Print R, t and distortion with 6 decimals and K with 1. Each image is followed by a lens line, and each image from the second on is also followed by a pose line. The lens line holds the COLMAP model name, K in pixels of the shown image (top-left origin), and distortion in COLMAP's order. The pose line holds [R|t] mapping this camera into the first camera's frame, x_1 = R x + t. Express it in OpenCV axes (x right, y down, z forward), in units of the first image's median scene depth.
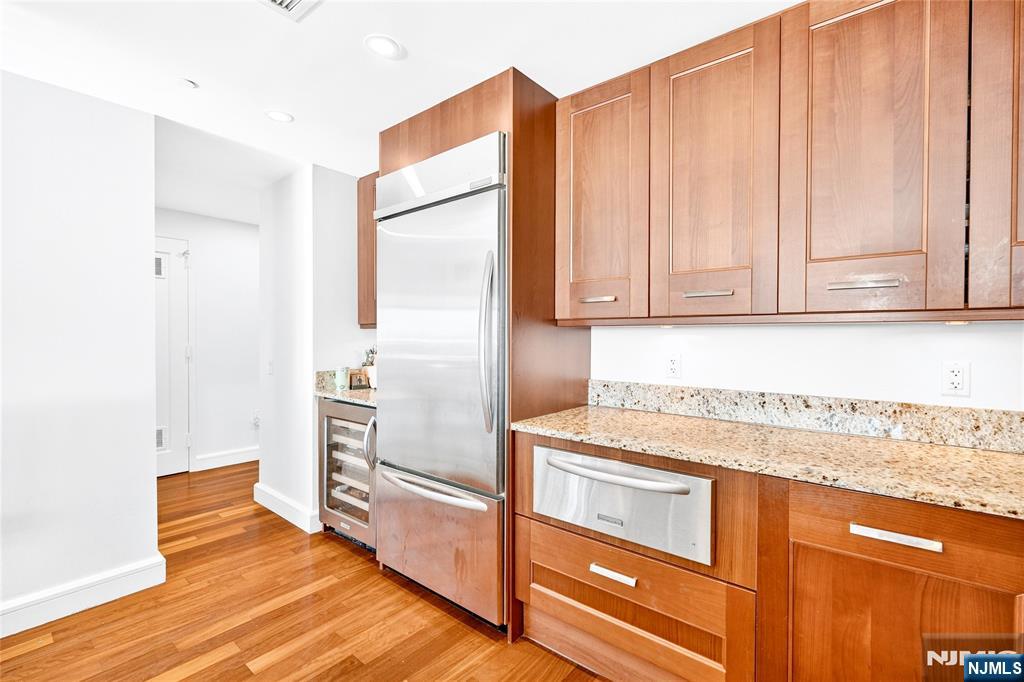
lens RADIAL K [[456.7, 0, 517.7], [0, 456.7, 341.4], [0, 0, 1]] dist [-0.004815, 0.000922]
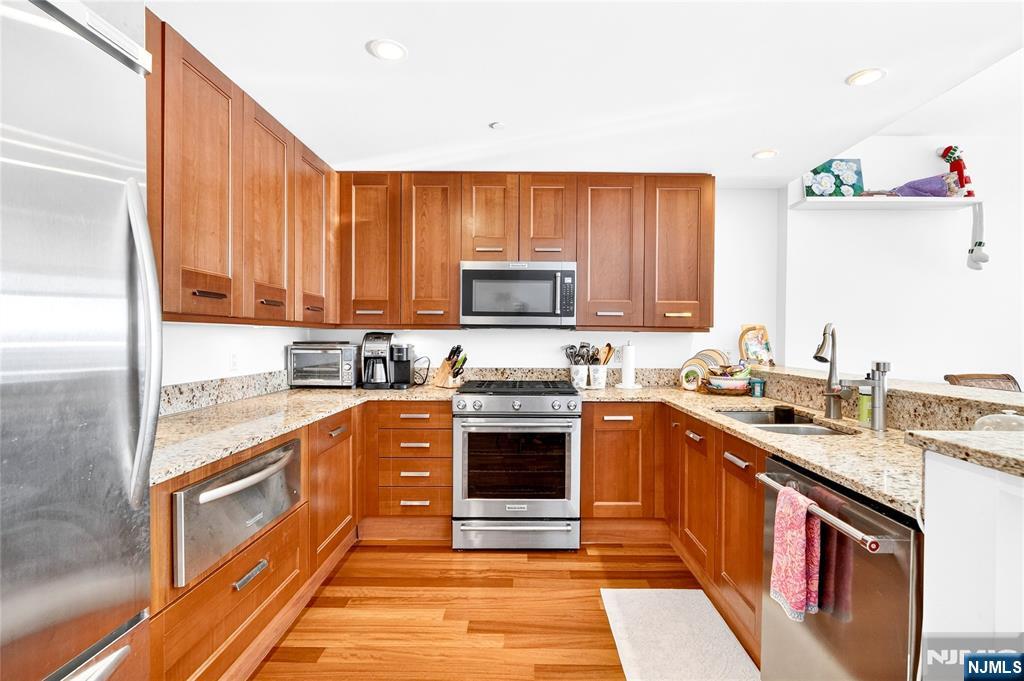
lens RADIAL K [[456.7, 0, 525.2], [0, 456.7, 343.1], [0, 0, 1]] dist [-0.004815, 0.000922]
pose [[-0.637268, -0.015734, 0.770482, -0.808632], [0.003300, 0.999727, 0.023144, -0.011886], [-0.770636, 0.017292, -0.637042, 1.009296]]
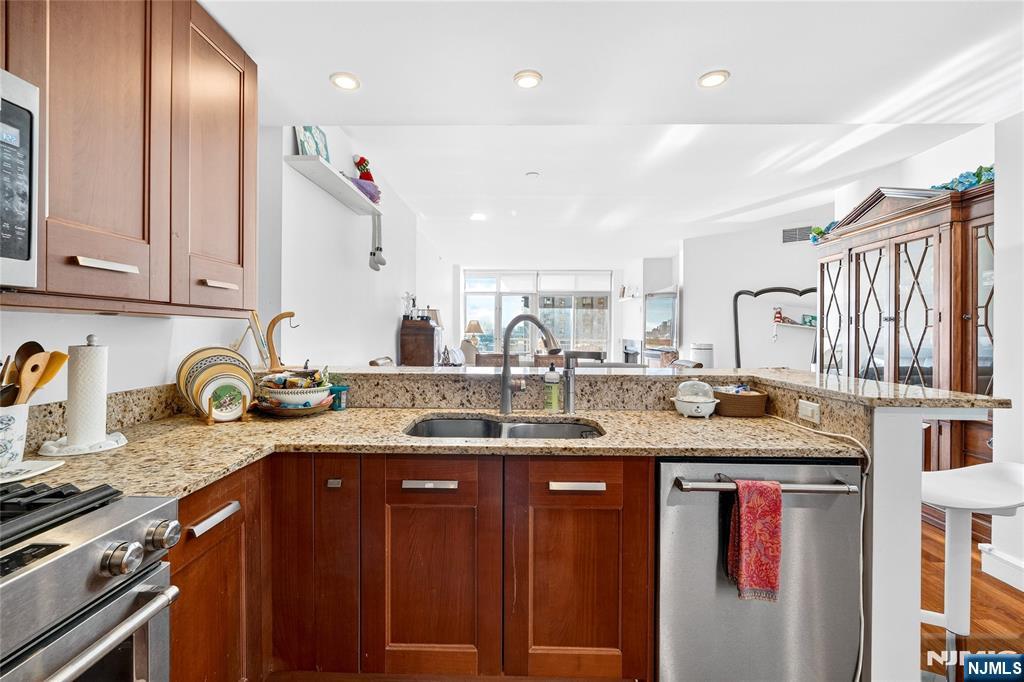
lens RADIAL K [[456.7, 0, 504.0], [0, 456.7, 334.5], [0, 0, 1]] dist [-0.004815, 0.000922]
pose [[-0.788087, -0.002013, -0.615561, 0.213923], [-0.016742, 0.999695, 0.018165, -0.003440], [0.615336, 0.024622, -0.787880, 0.567913]]
